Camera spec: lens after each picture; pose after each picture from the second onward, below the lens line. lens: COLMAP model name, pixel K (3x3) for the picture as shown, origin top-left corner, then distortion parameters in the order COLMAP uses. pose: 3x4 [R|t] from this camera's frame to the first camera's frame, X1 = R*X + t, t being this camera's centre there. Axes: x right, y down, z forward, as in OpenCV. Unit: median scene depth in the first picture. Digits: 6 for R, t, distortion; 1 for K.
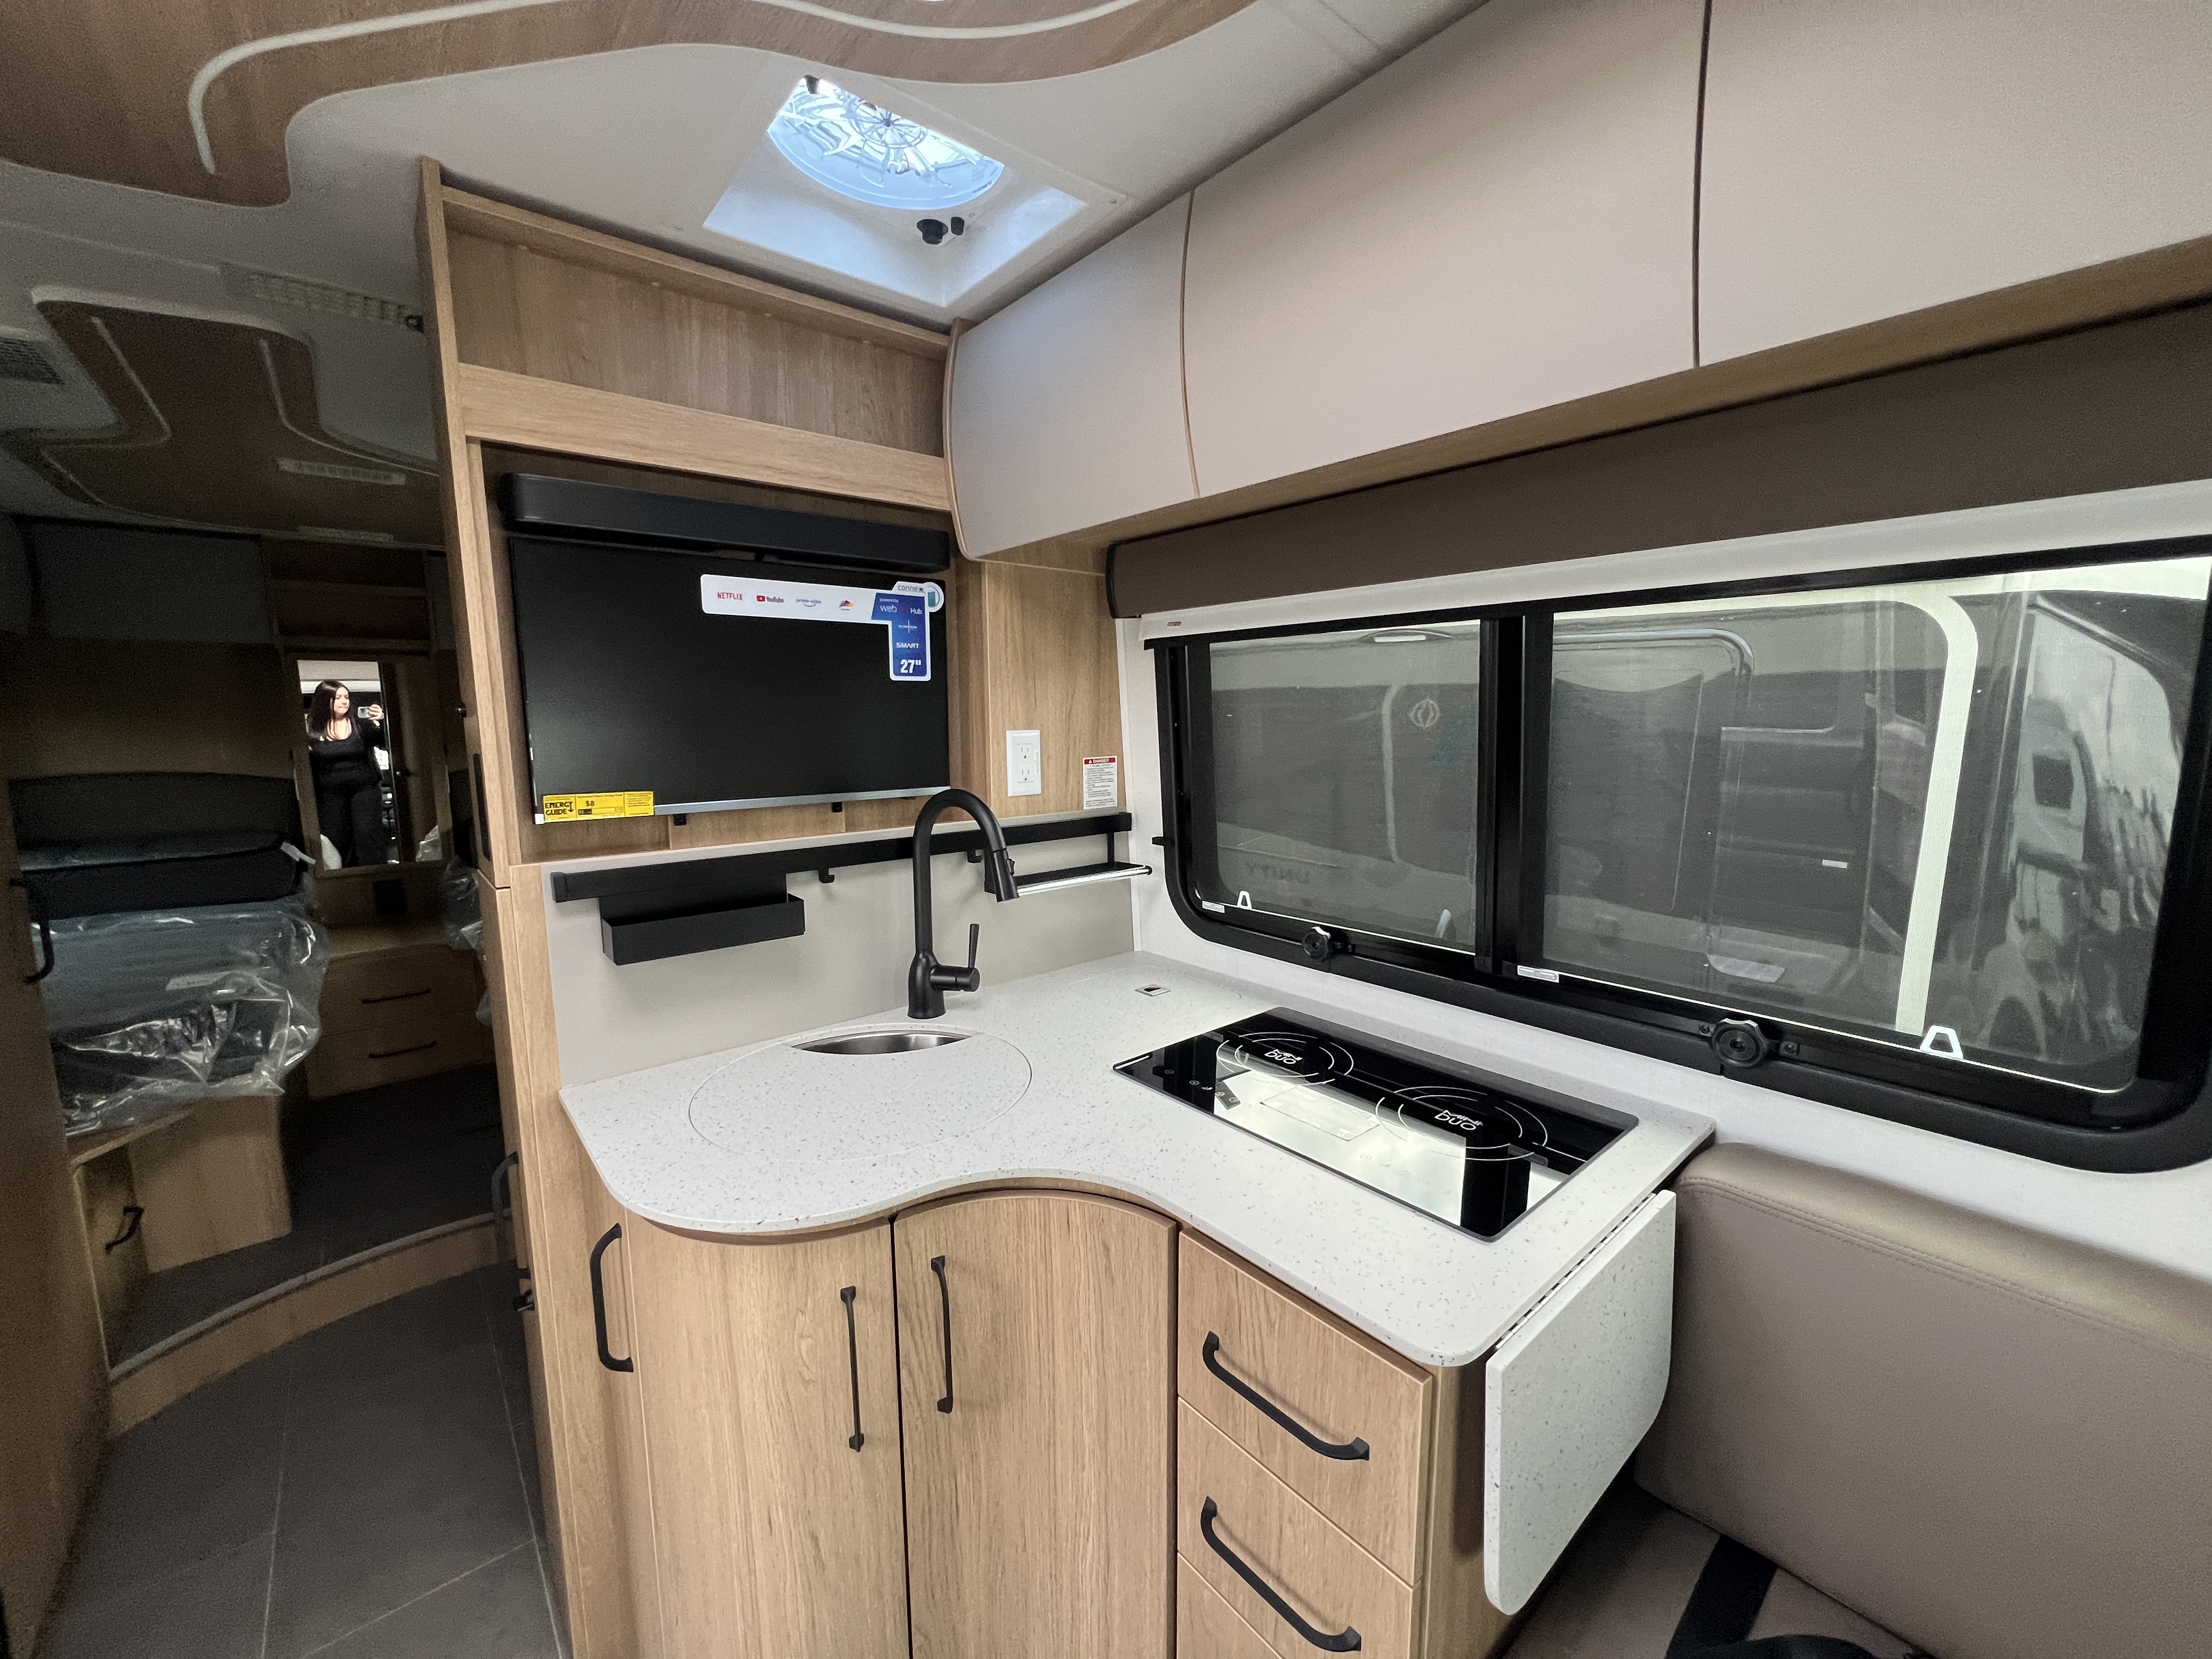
lens RADIAL K [[883.1, 0, 1103.1], [0, 883.1, 825.7], [0, 0, 1]] dist [-0.001577, 0.000119]
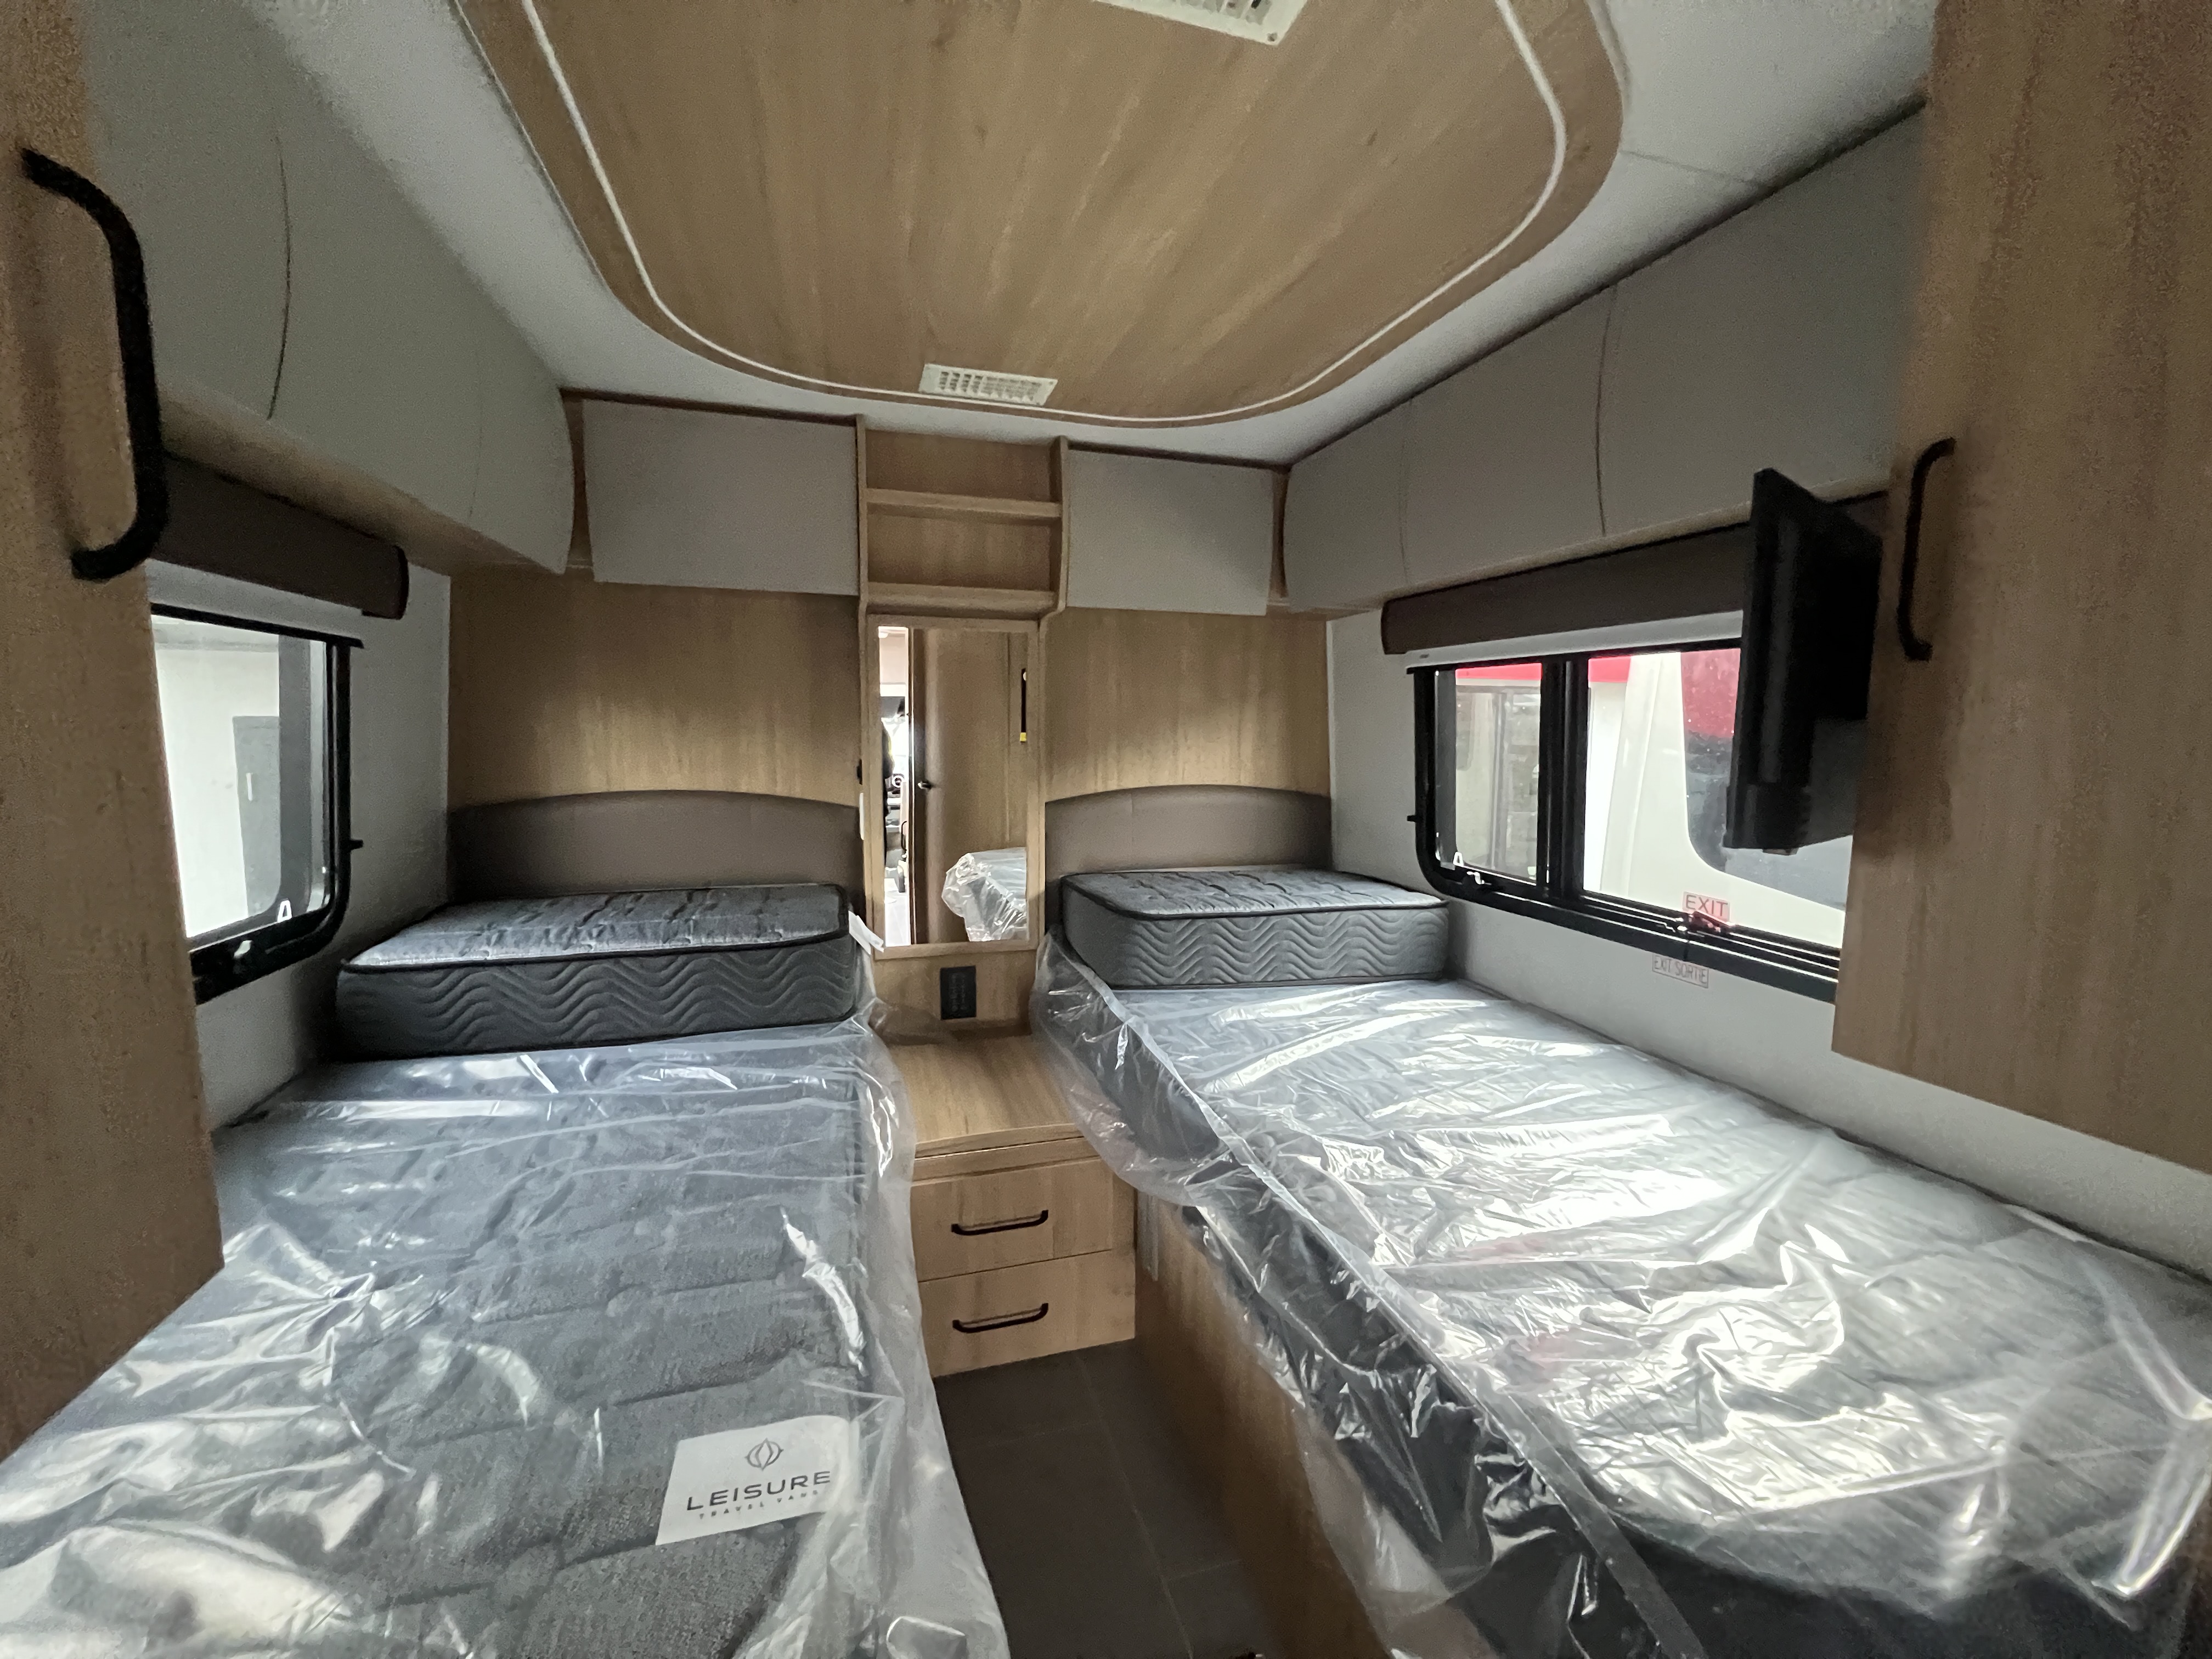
lens RADIAL K [[893.6, 0, 1106.0], [0, 893.6, 829.5], [0, 0, 1]] dist [0.010478, -0.000036]
pose [[0.918269, 0.064784, -0.390621, -0.786272], [-0.070850, 0.997486, -0.001122, -0.079862], [0.389566, 0.028706, 0.920551, 0.737516]]
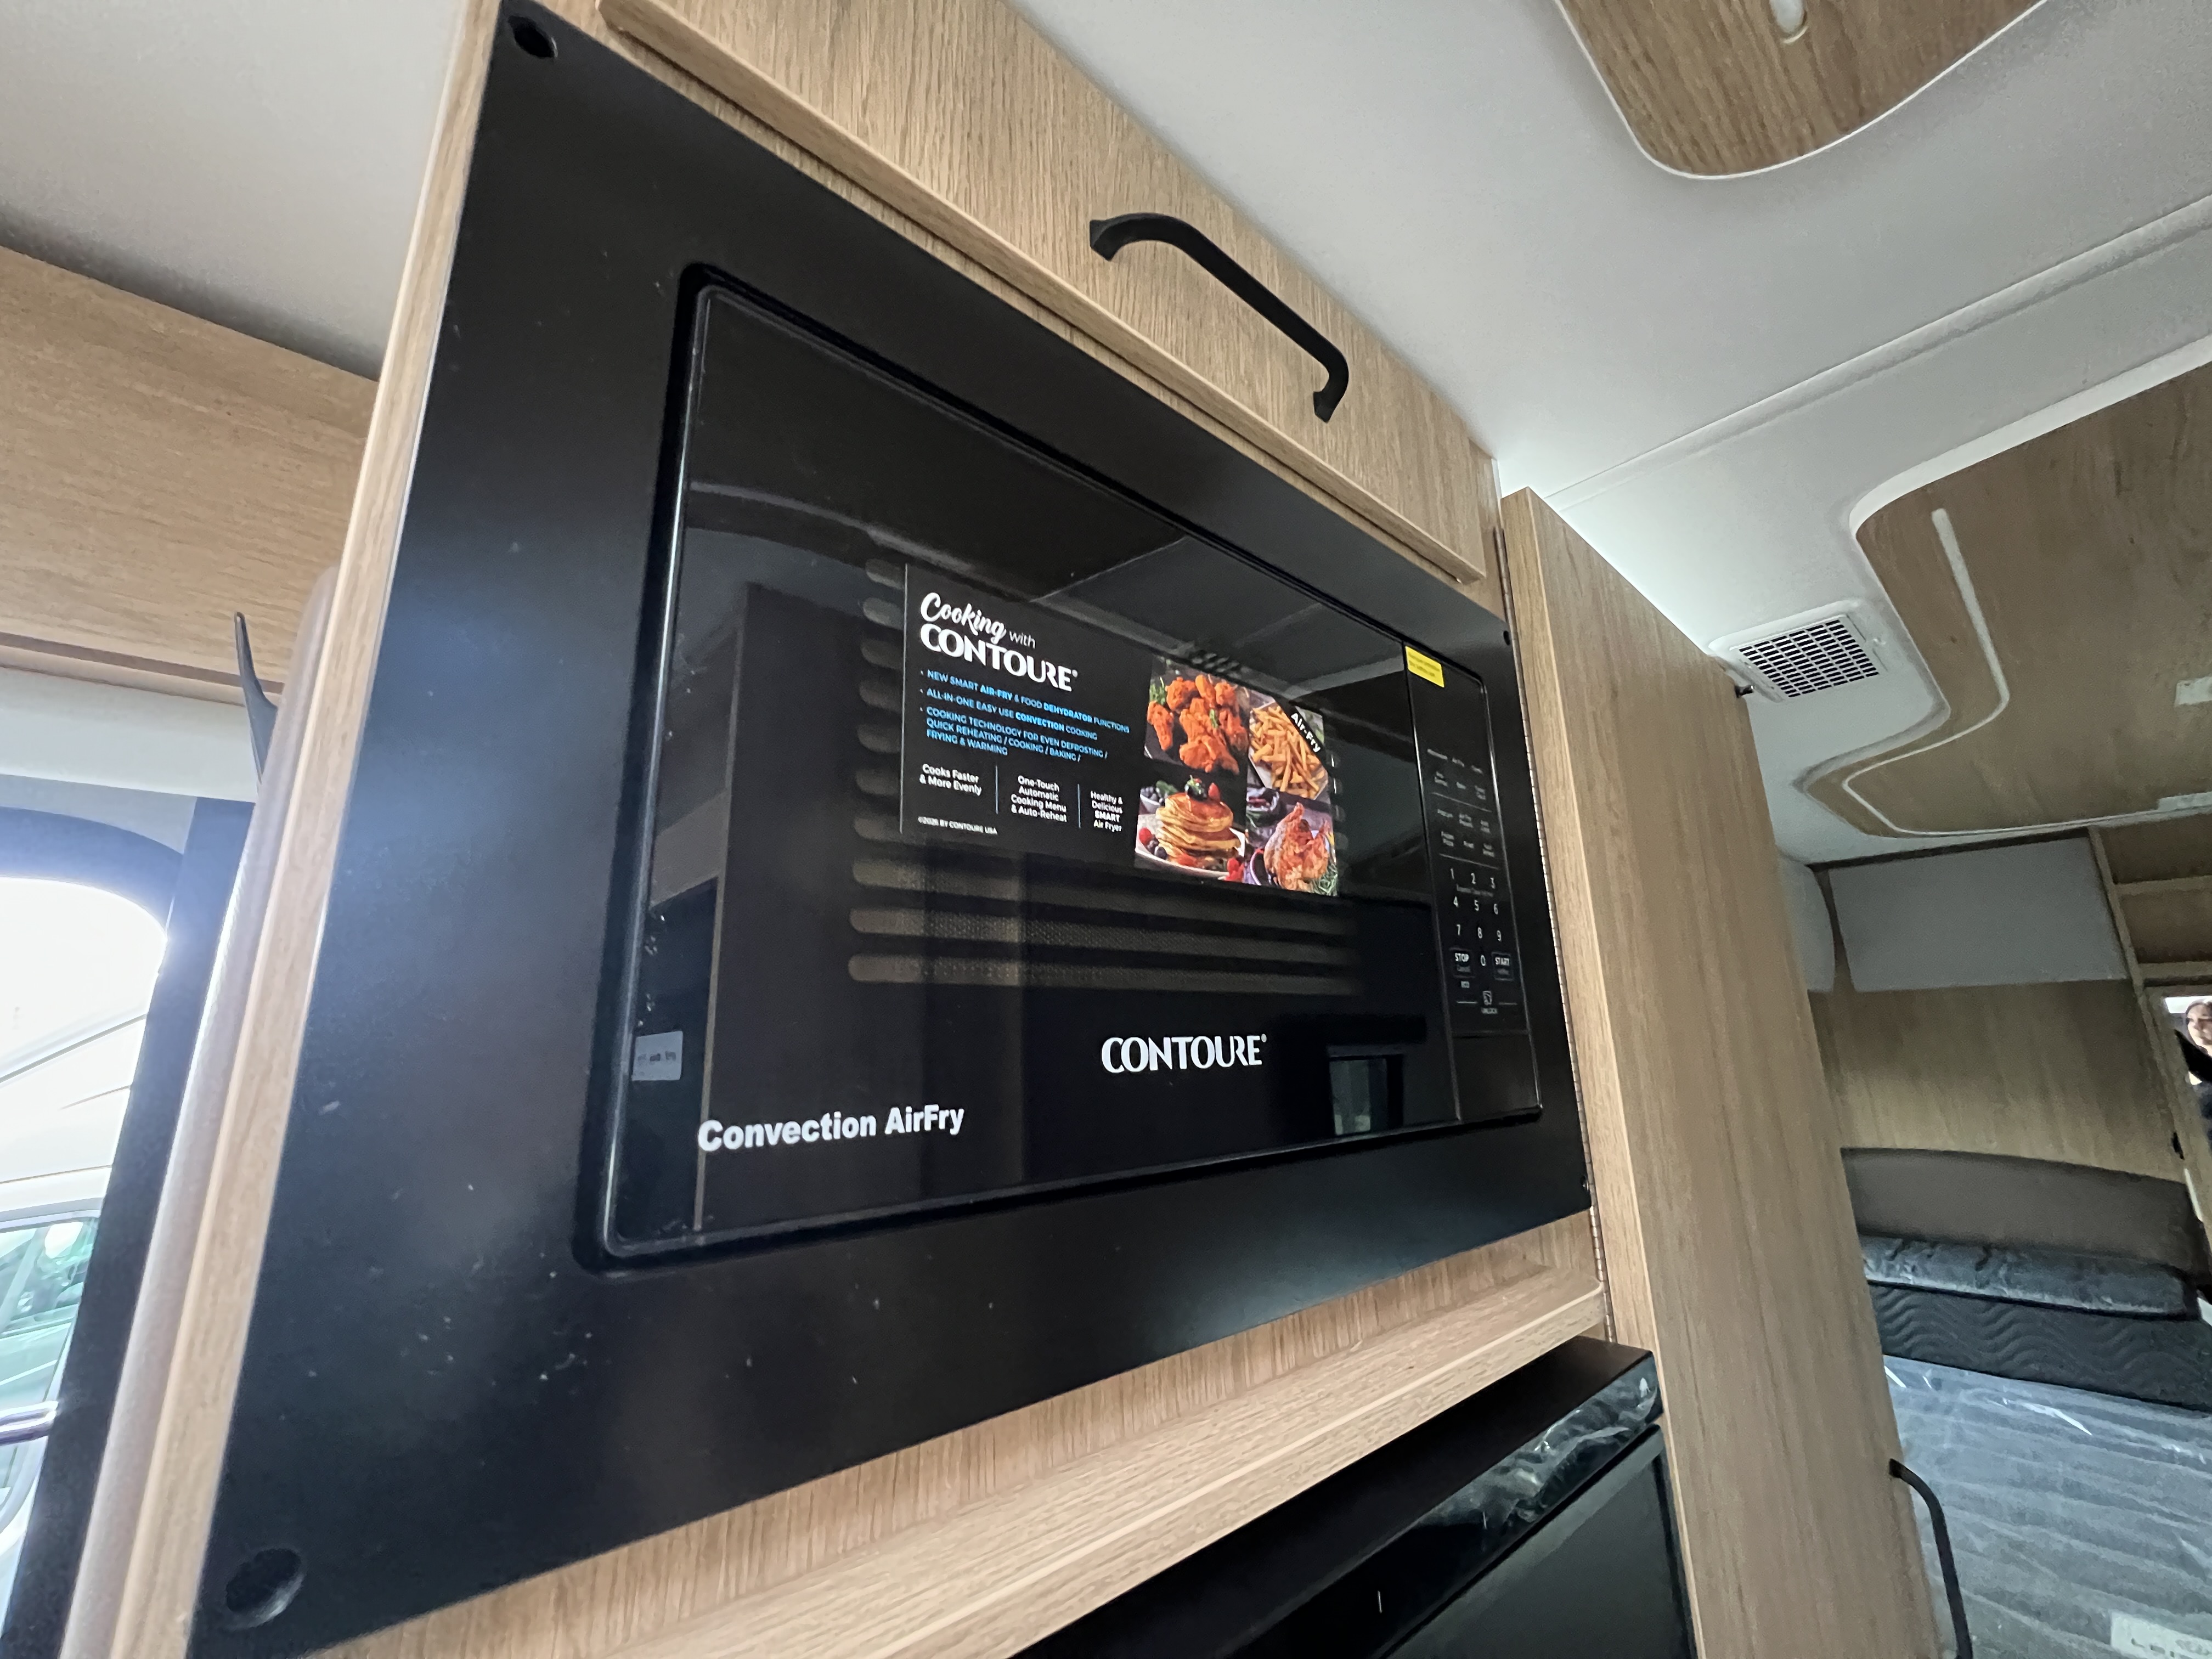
lens RADIAL K [[877.9, 0, 1106.0], [0, 877.9, 829.5], [0, 0, 1]] dist [-0.000249, -0.000406]
pose [[0.027366, -0.228209, -0.973227, -0.420162], [-0.108213, 0.967194, -0.229838, -0.115918], [0.993751, 0.111606, 0.001773, 0.305318]]
